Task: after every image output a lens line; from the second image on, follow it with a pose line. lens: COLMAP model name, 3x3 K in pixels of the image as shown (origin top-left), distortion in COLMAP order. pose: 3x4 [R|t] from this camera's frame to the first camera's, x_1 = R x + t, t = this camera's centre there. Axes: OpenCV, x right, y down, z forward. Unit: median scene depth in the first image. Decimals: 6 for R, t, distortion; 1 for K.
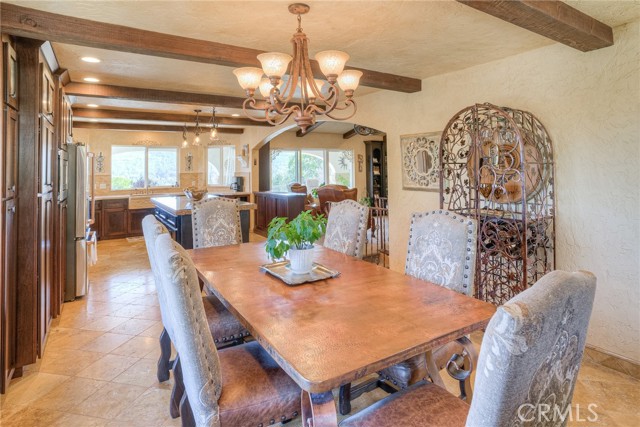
lens RADIAL K [[354.6, 0, 328.1], [0, 354.6, 160.0], [0, 0, 1]] dist [-0.047076, 0.021715]
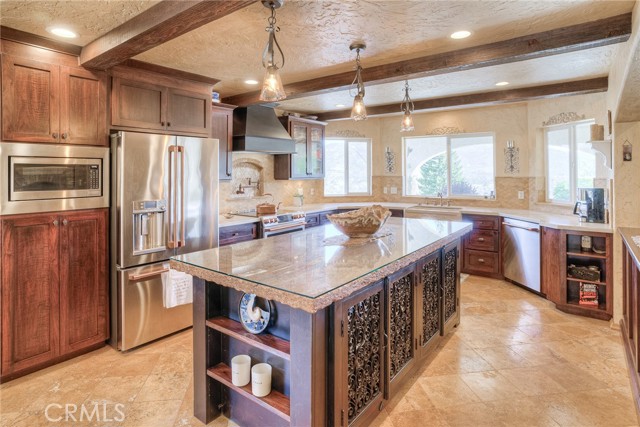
lens RADIAL K [[354.6, 0, 310.7], [0, 354.6, 164.2], [0, 0, 1]] dist [-0.047076, 0.021715]
pose [[0.331061, -0.001785, -0.943608, 0.040798], [0.016368, 0.999859, 0.003851, 0.009462], [0.943467, -0.016720, 0.331043, 0.521867]]
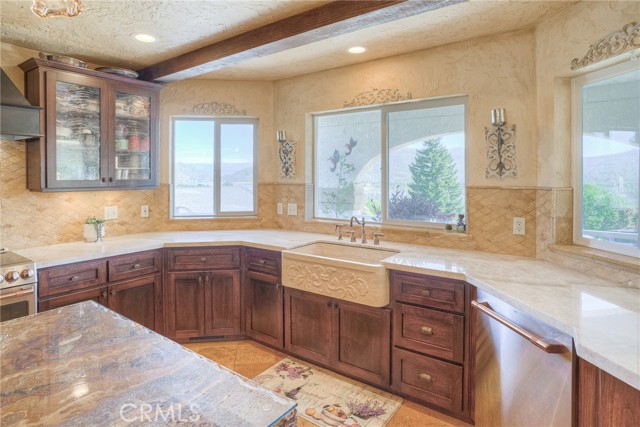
lens RADIAL K [[354.6, 0, 317.7], [0, 354.6, 178.8], [0, 0, 1]] dist [-0.047076, 0.021715]
pose [[0.352760, 0.025803, -0.935358, -0.201003], [0.014367, 0.999353, 0.032986, 0.021232], [0.935604, -0.025075, 0.352161, 0.811205]]
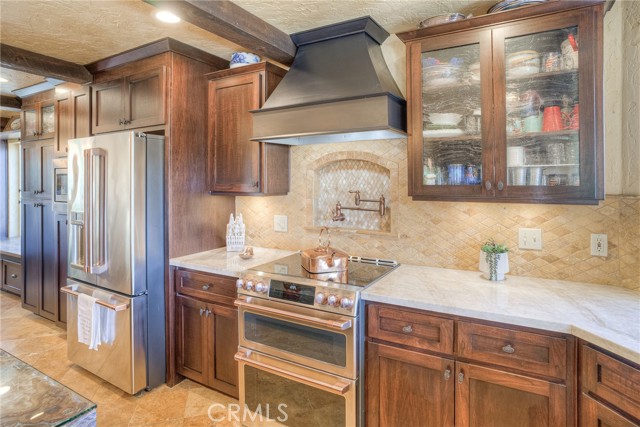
lens RADIAL K [[354.6, 0, 345.8], [0, 354.6, 168.0], [0, 0, 1]] dist [-0.047076, 0.021715]
pose [[-0.868050, 0.013765, -0.496286, -0.409583], [0.032462, 0.999050, -0.029070, 0.022805], [0.495415, -0.041344, -0.867672, 0.878755]]
